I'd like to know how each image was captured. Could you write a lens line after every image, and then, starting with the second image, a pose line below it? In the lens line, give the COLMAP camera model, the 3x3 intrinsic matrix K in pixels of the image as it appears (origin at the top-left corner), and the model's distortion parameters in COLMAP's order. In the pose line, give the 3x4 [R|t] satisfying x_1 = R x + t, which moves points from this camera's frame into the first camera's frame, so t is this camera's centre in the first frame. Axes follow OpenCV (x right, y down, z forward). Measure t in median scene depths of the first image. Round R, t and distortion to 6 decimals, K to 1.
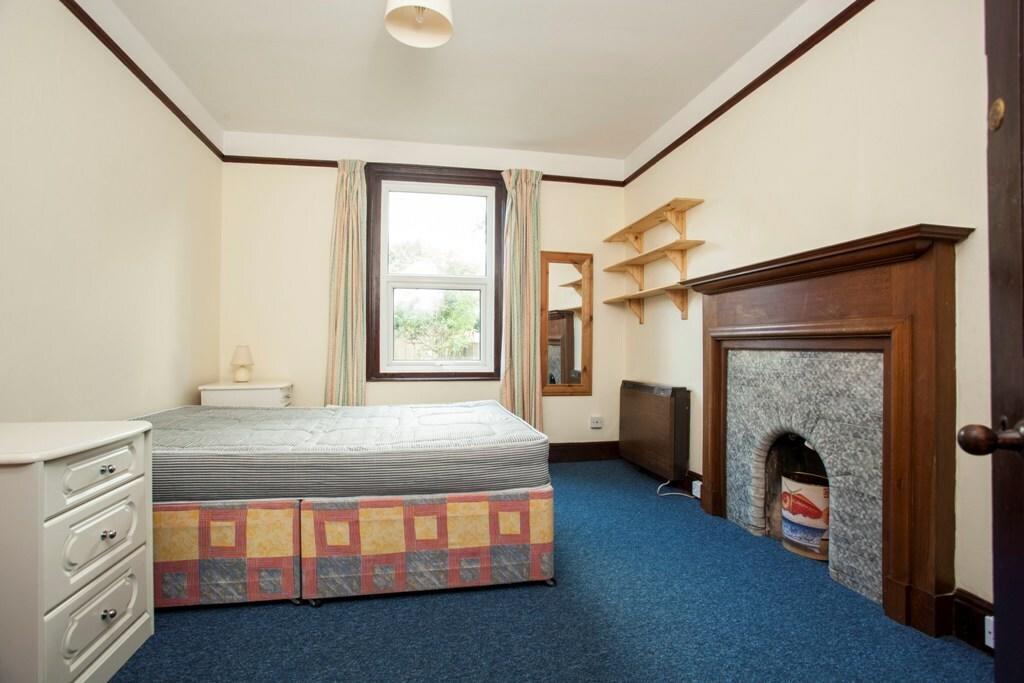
lens RADIAL K [[496.8, 0, 508.6], [0, 496.8, 342.2], [0, 0, 1]] dist [-0.001383, -0.000069]
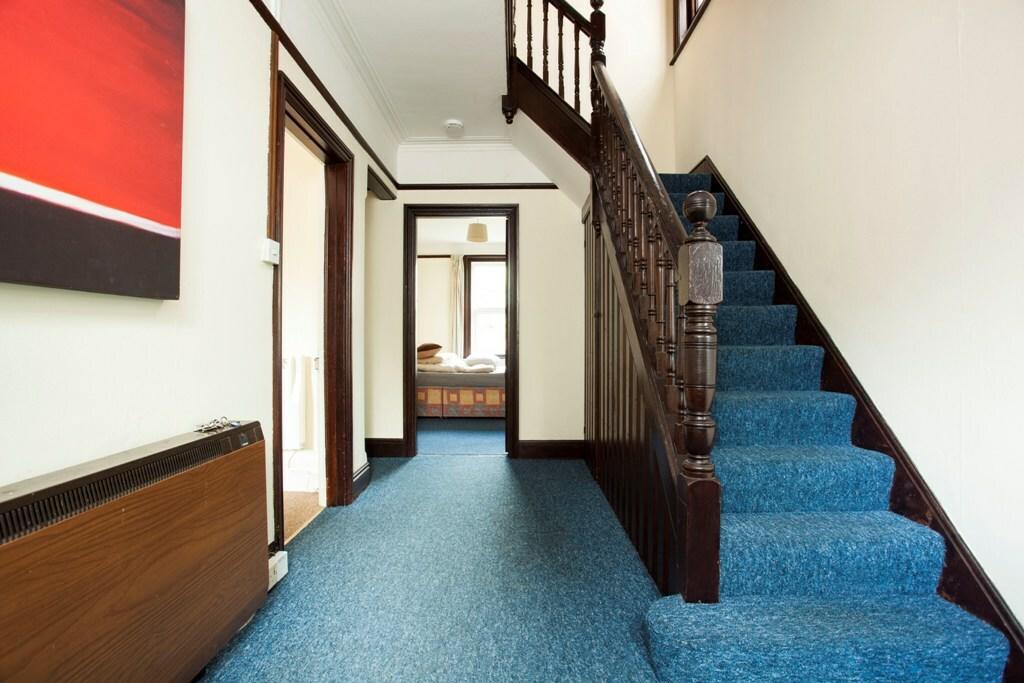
lens RADIAL K [[496.8, 0, 511.8], [0, 496.8, 341.2], [0, 0, 1]] dist [-0.001383, -0.000069]
pose [[0.982122, 0.003734, -0.188206, 0.661425], [-0.004944, 0.999970, -0.005960, 0.024621], [0.188179, 0.006784, 0.982111, -2.185456]]
